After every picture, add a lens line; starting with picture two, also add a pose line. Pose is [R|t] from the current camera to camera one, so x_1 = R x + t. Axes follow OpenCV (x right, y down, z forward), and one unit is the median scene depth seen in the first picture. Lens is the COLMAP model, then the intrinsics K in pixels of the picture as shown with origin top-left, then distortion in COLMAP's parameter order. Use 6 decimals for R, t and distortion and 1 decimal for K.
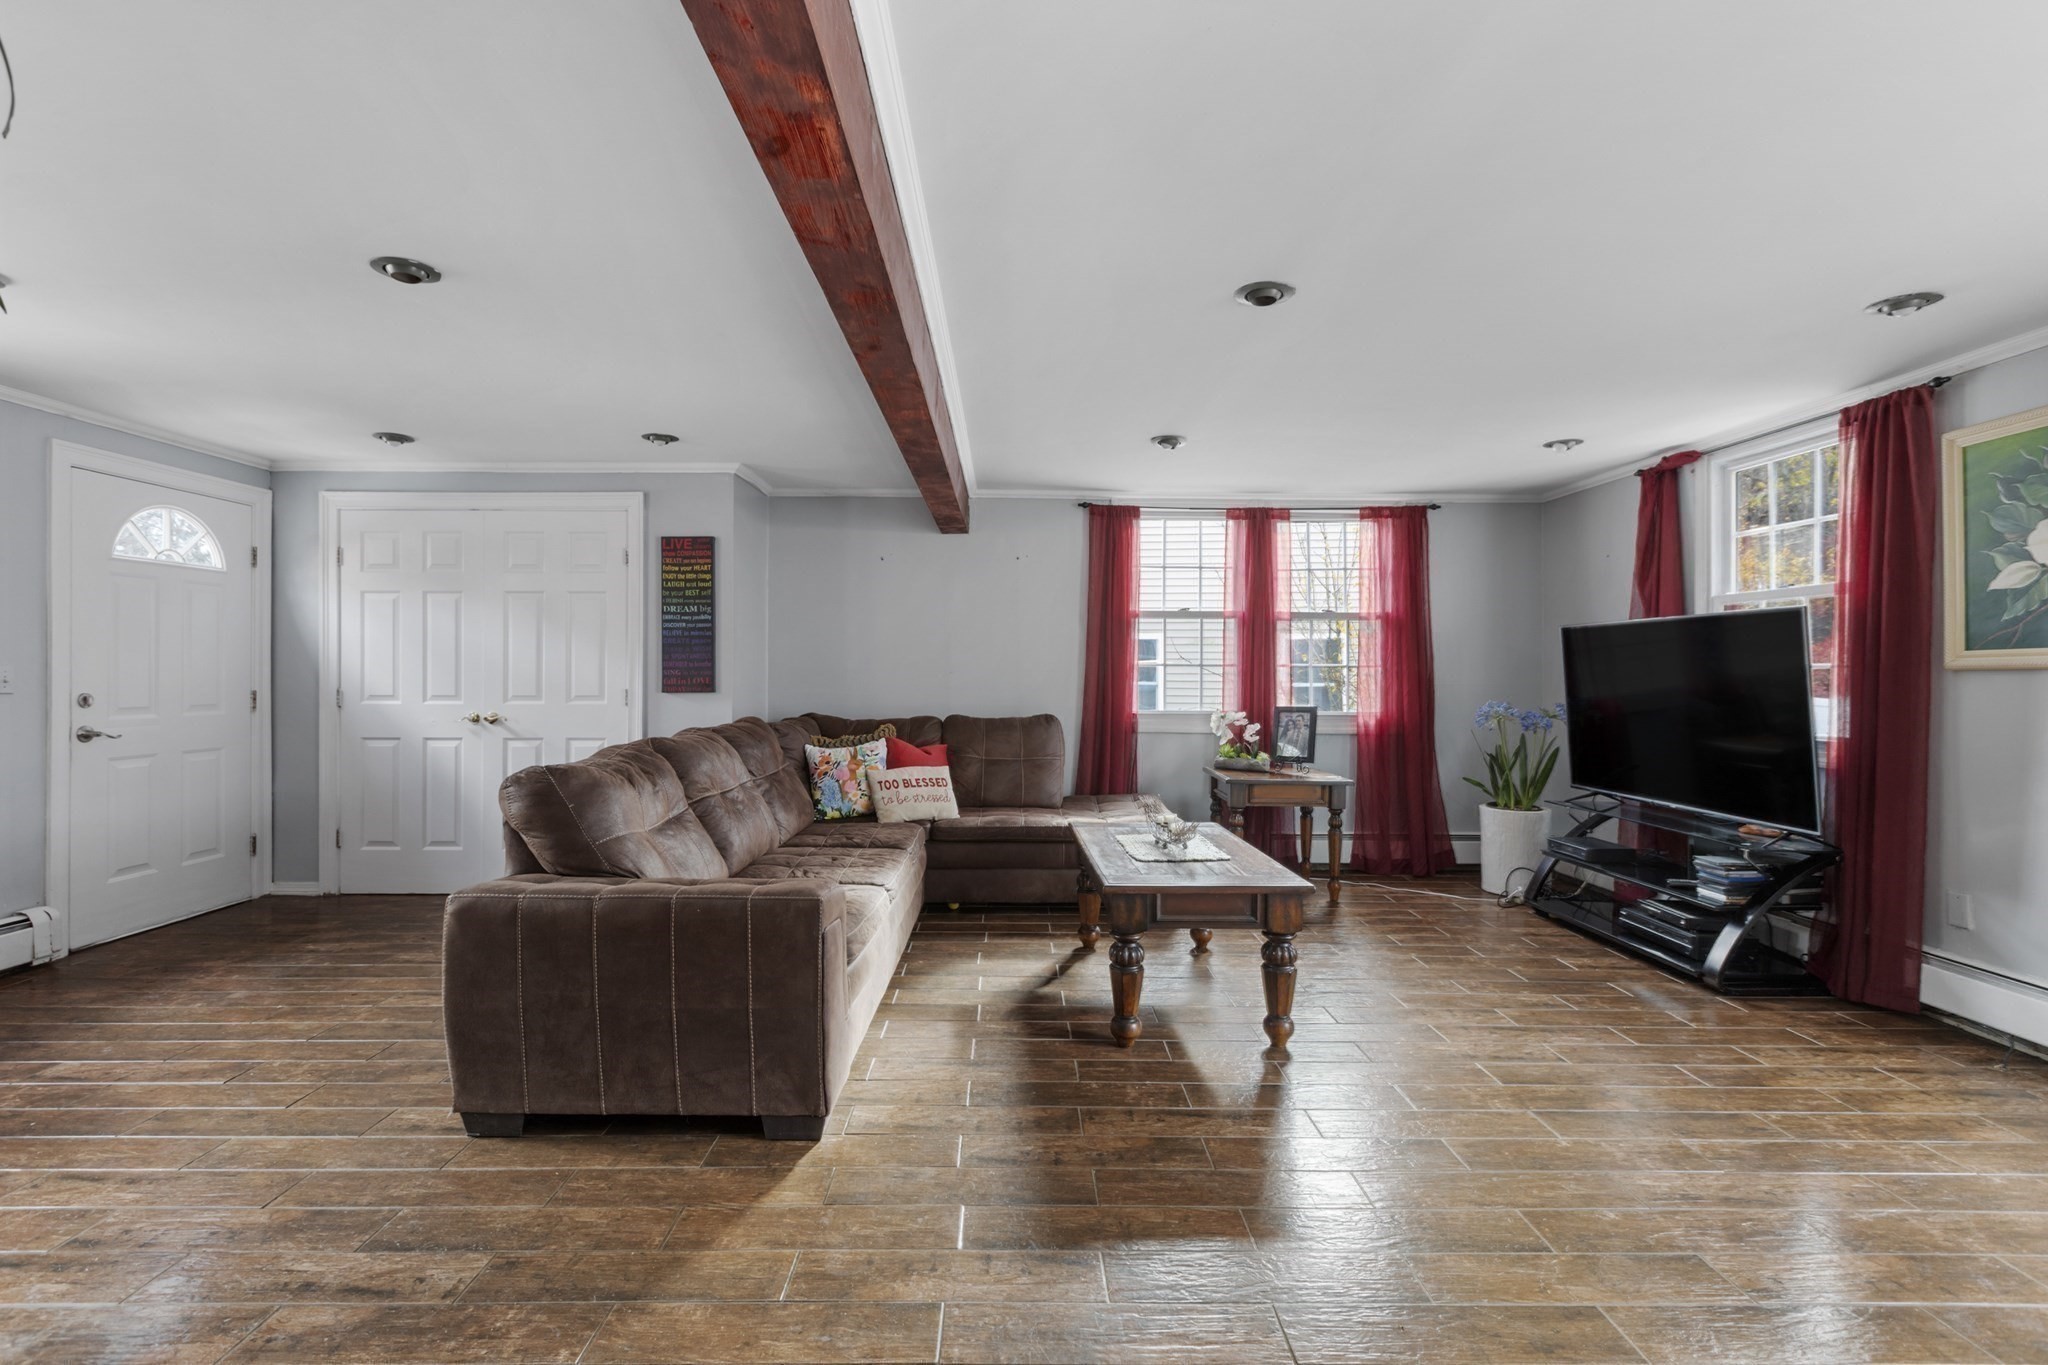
lens RADIAL K [[900.1, 0, 1029.3], [0, 900.1, 671.9], [0, 0, 1]] dist [-0.010219, 0.000092]
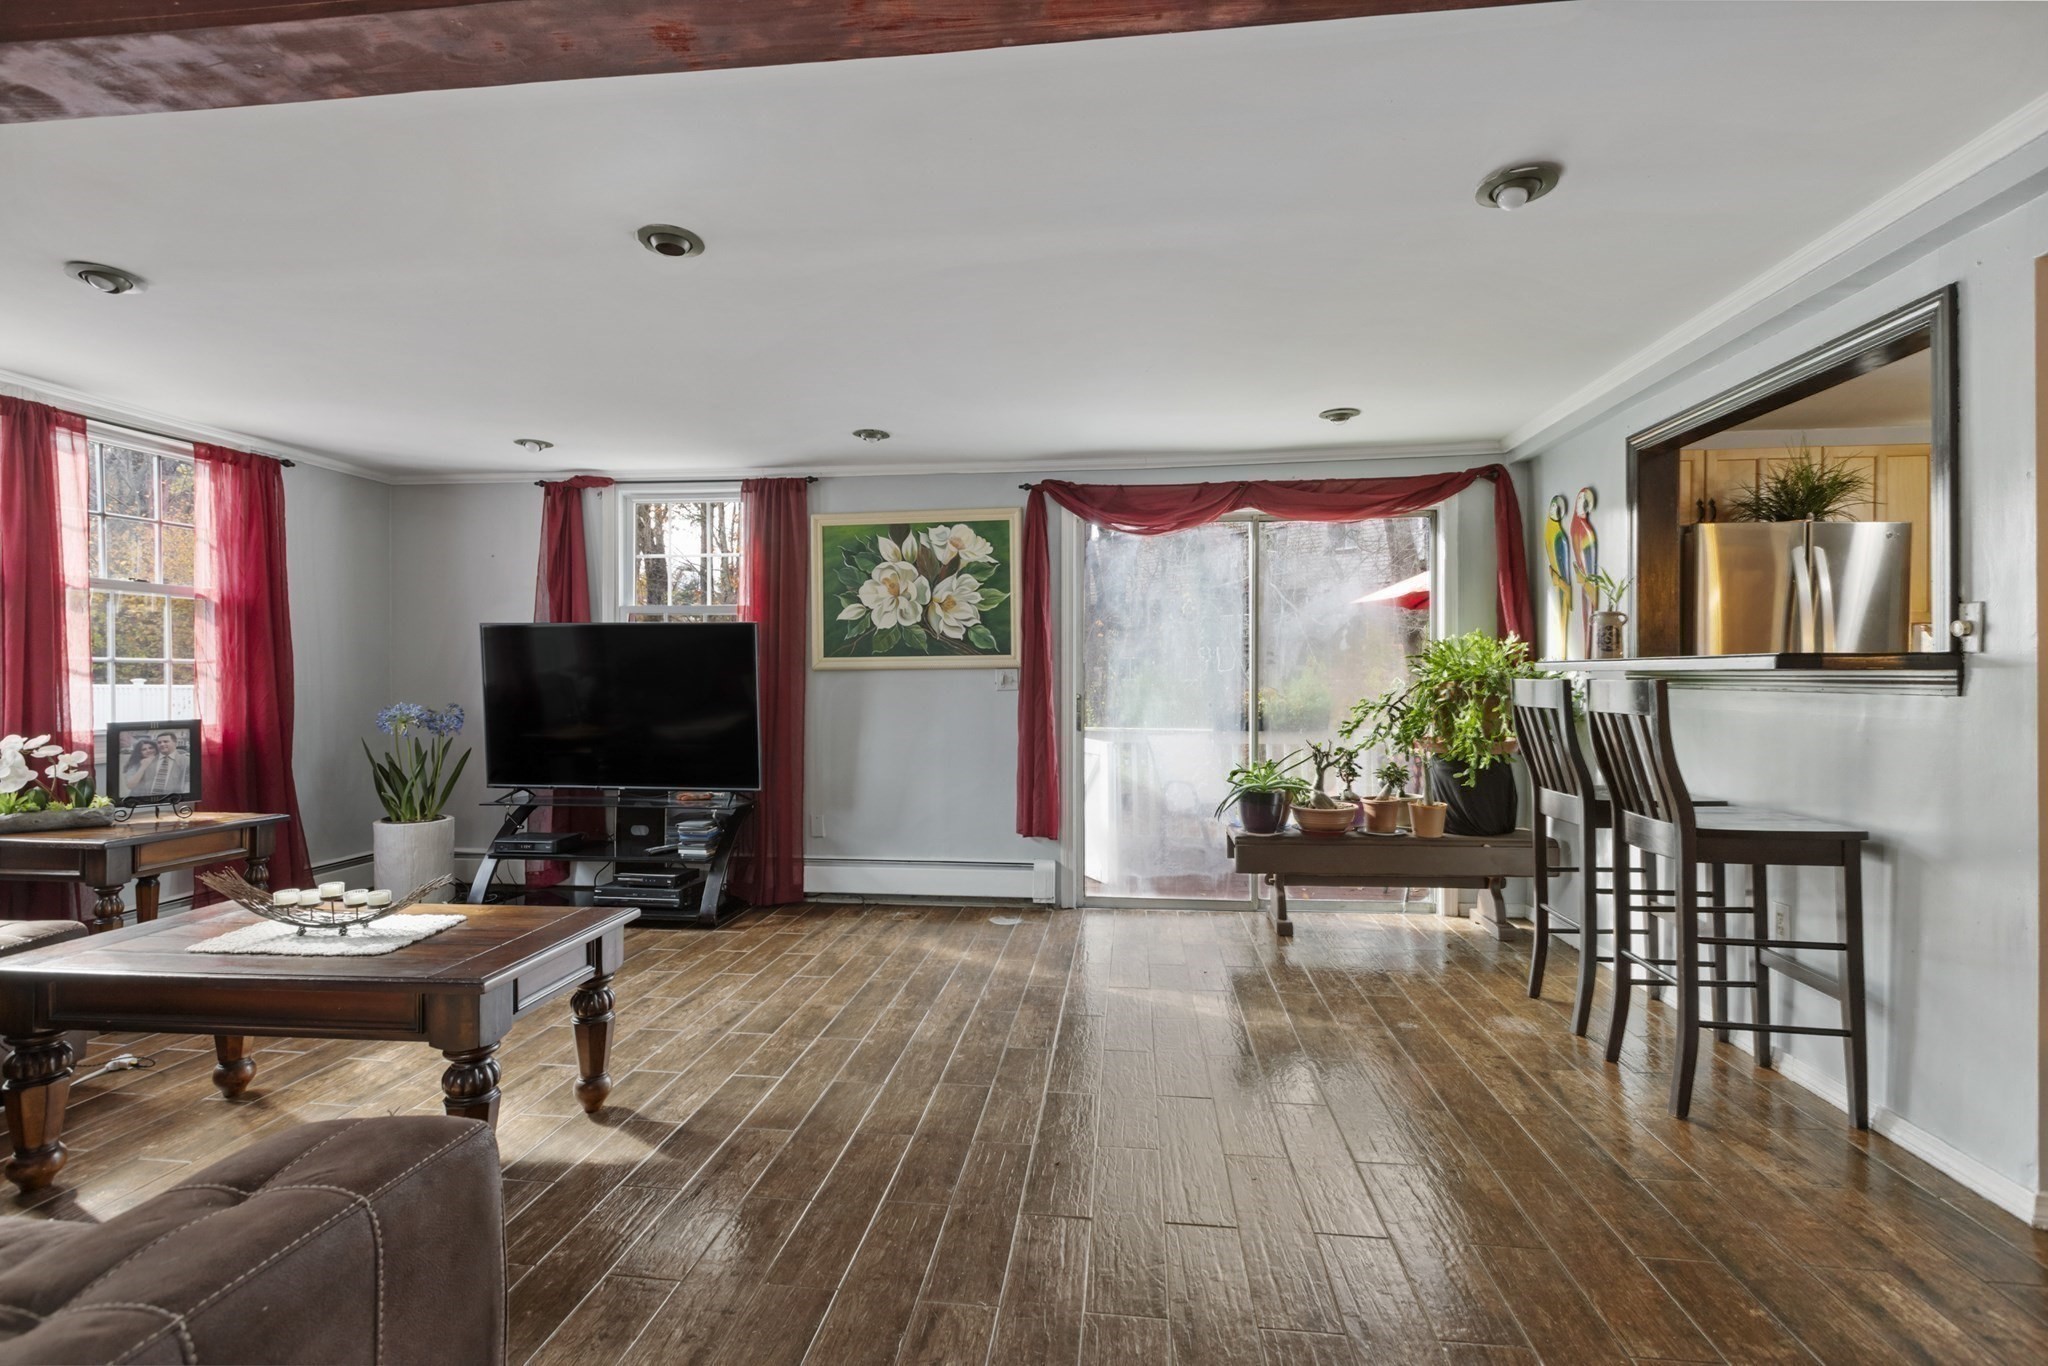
lens RADIAL K [[900.1, 0, 1029.4], [0, 900.1, 683.8], [0, 0, 1]] dist [-0.010219, 0.000092]
pose [[0.142278, -0.012344, 0.989750, -0.401796], [-0.002926, 0.999913, 0.012892, 0.000119], [-0.989822, -0.004730, 0.142229, 0.378571]]
